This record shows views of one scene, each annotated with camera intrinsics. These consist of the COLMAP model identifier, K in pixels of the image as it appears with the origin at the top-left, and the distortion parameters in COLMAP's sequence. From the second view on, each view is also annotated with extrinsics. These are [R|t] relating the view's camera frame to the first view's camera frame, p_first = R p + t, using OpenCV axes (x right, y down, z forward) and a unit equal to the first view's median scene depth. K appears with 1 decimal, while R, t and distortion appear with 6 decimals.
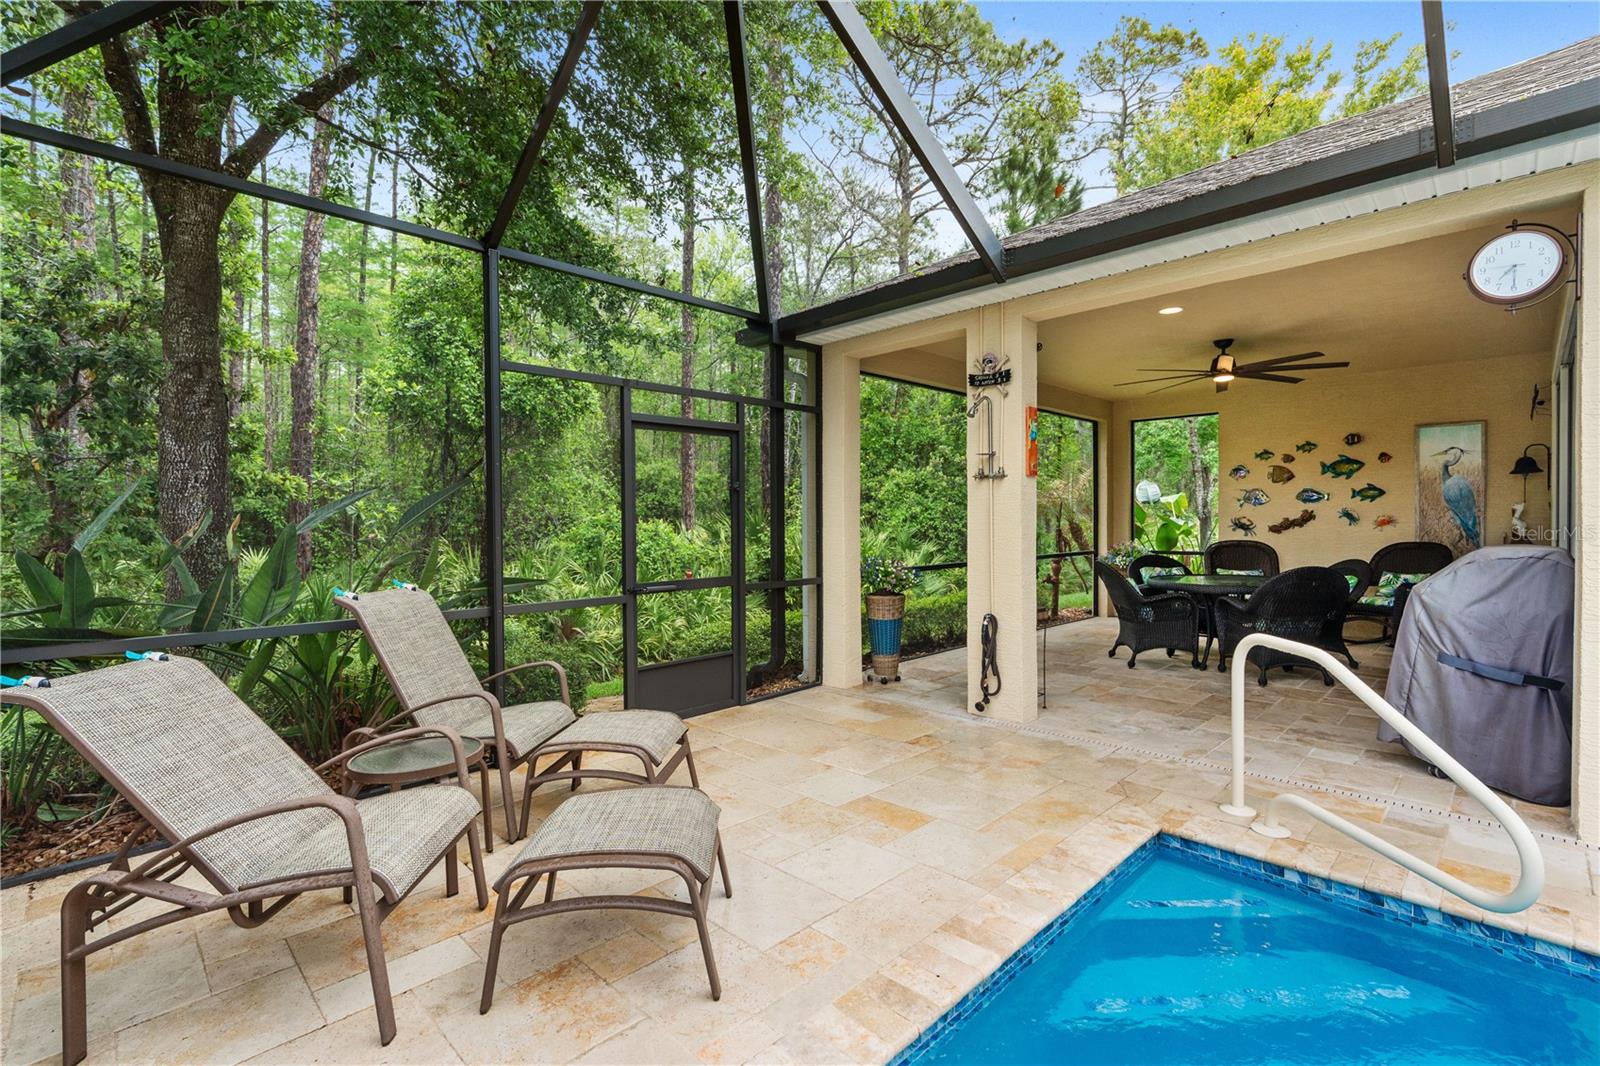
lens RADIAL K [[727.8, 0, 804.3], [0, 727.8, 522.4], [0, 0, 1]] dist [-0.001573, 0.000054]
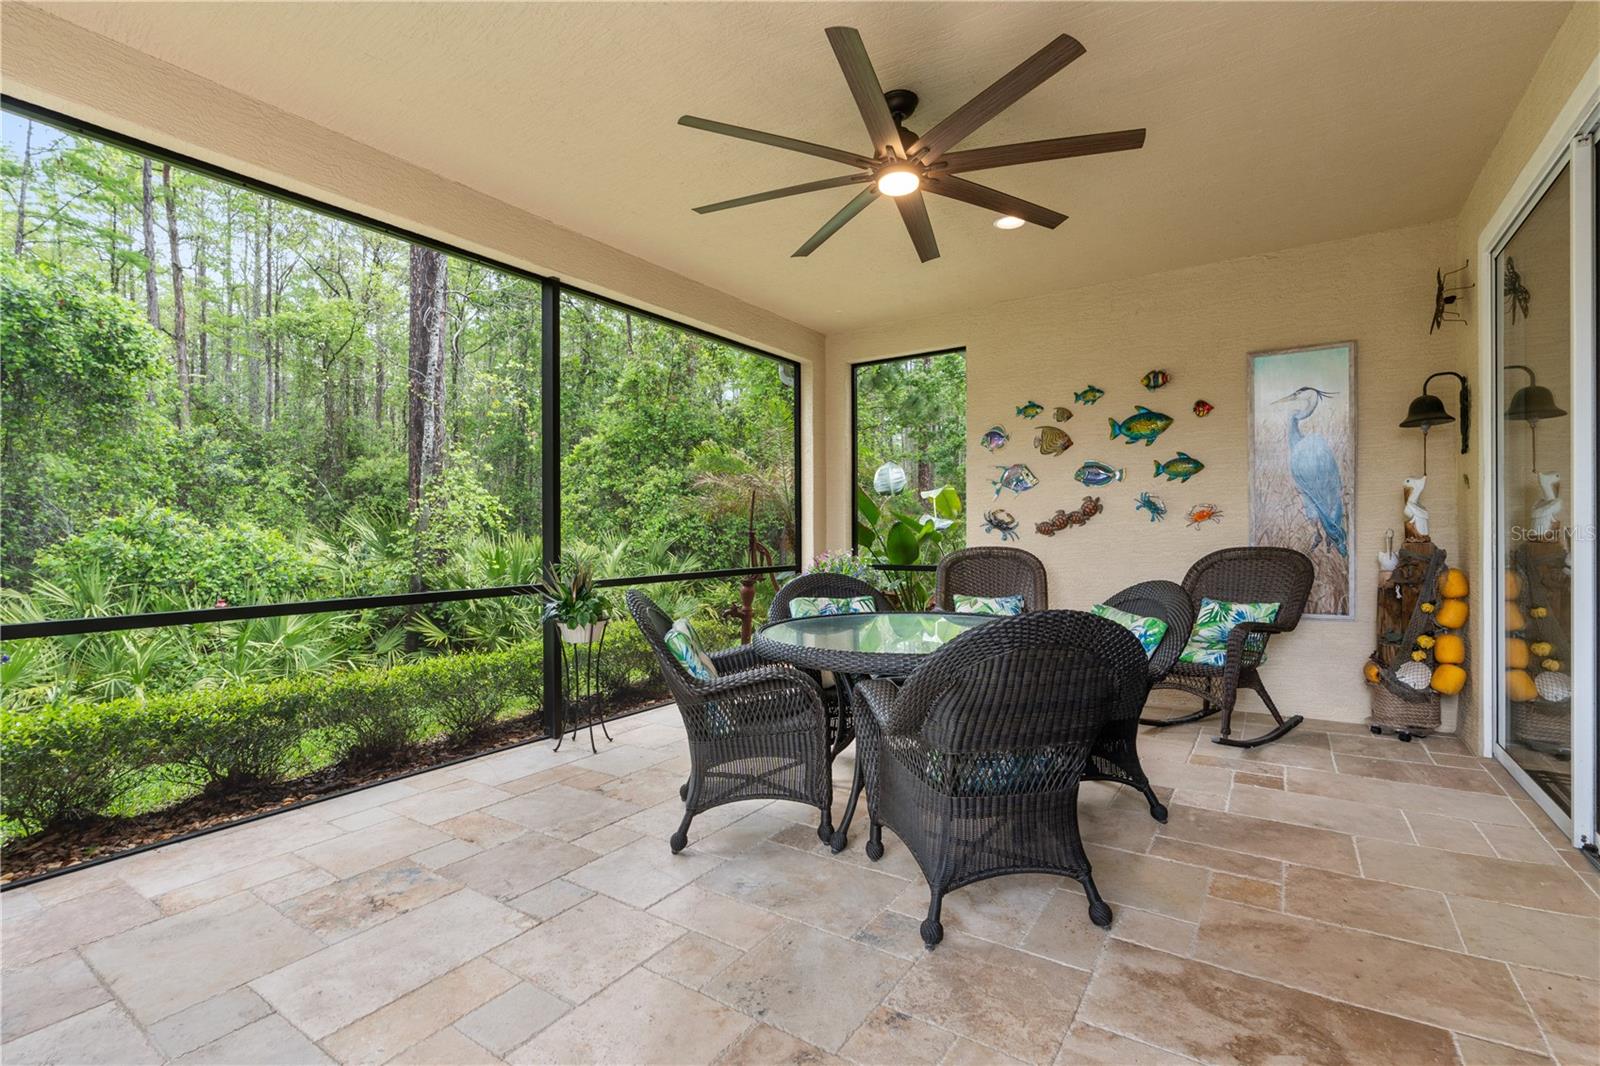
lens RADIAL K [[727.8, 0, 802.1], [0, 727.8, 525.8], [0, 0, 1]] dist [-0.001573, 0.000054]
pose [[0.981655, 0.003679, 0.190628, 0.346037], [-0.000467, 0.999857, -0.016894, 0.018450], [-0.190663, 0.016495, 0.981517, 0.457895]]
